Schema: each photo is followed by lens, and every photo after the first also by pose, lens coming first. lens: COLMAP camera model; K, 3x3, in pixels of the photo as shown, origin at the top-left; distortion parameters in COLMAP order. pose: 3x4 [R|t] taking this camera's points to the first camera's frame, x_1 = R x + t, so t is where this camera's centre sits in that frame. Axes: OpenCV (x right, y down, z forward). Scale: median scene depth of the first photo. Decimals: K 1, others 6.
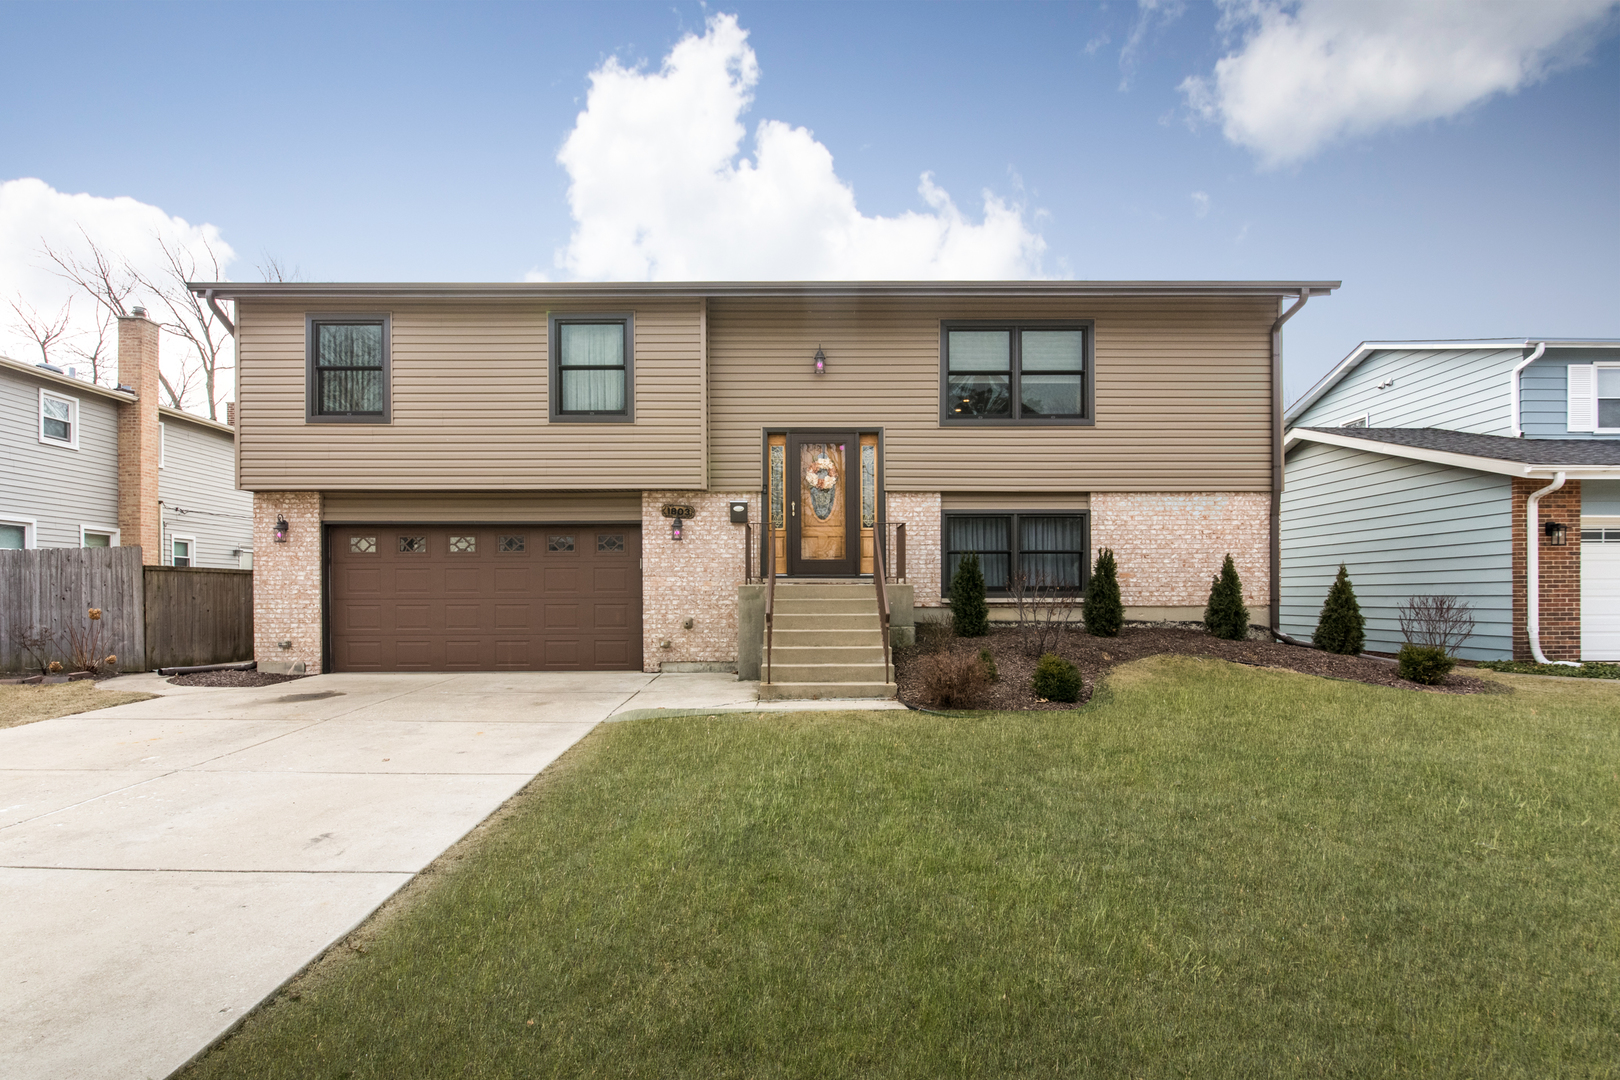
lens RADIAL K [[856.6, 0, 808.5], [0, 856.6, 592.4], [0, 0, 1]] dist [0.000373, -0.024472]
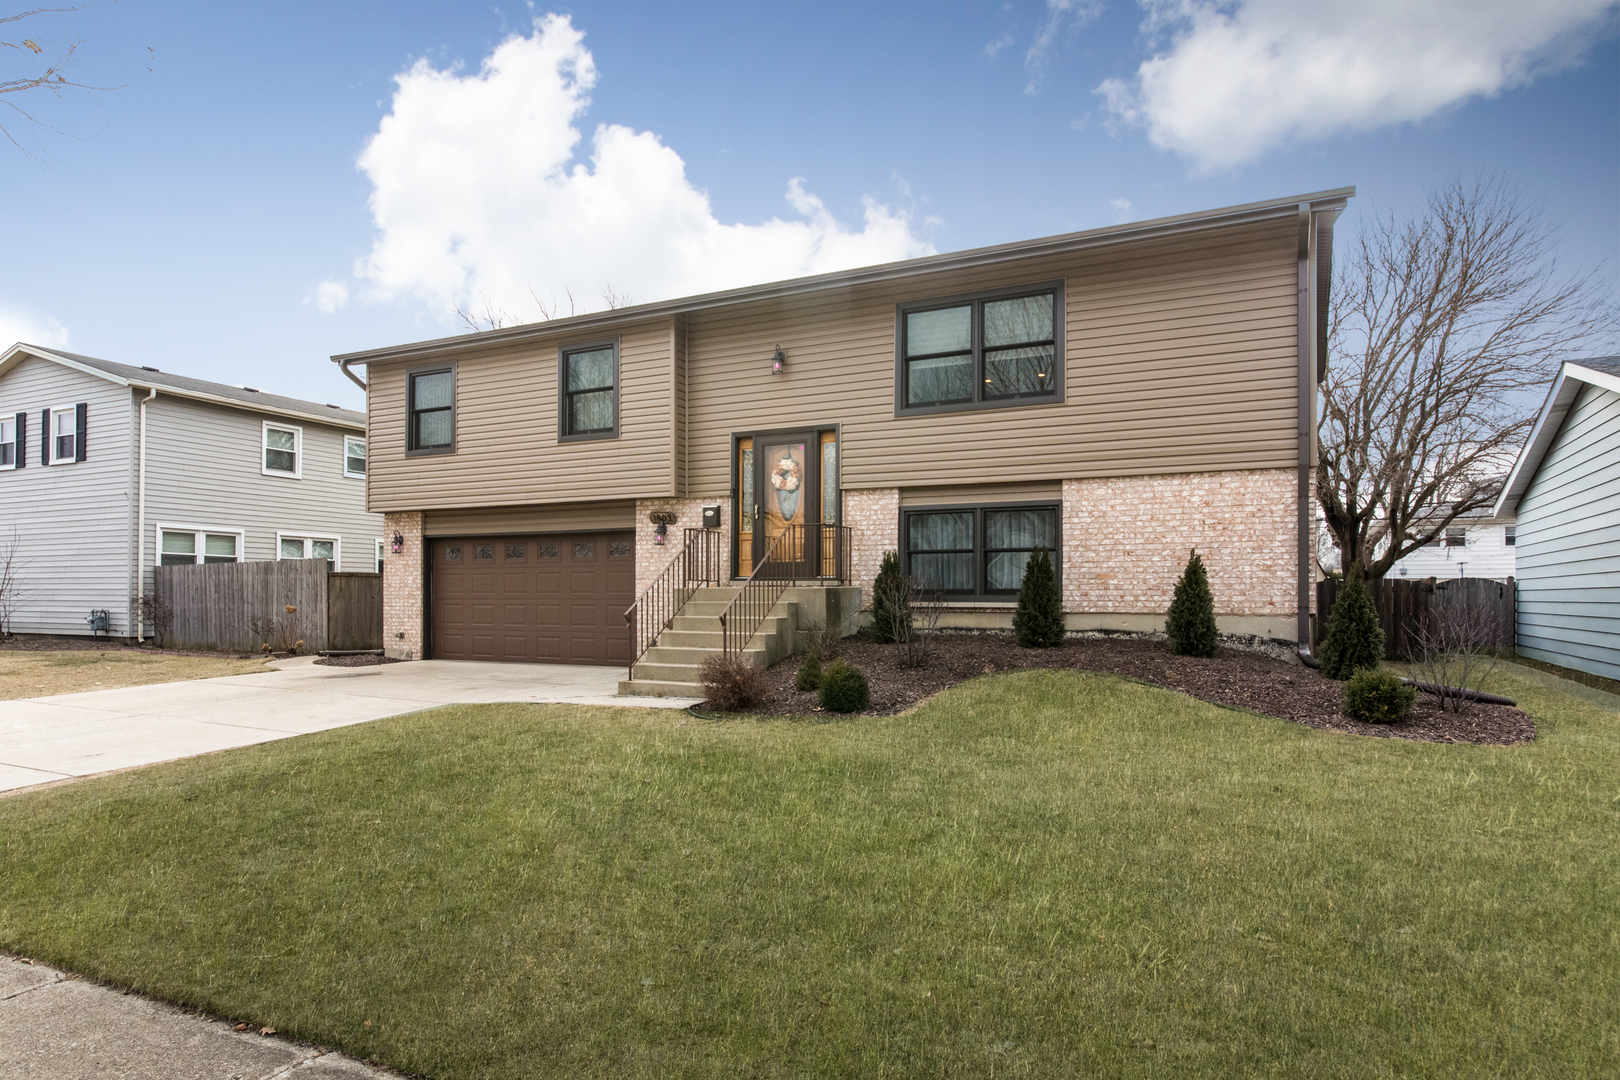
lens RADIAL K [[951.7, 0, 810.9], [0, 951.7, 589.2], [0, 0, 1]] dist [-0.015176, -0.000248]
pose [[0.891171, 0.001181, -0.453666, 0.541351], [-0.003472, 0.999985, -0.004216, -0.002400], [0.453654, 0.005333, 0.891162, 0.036631]]
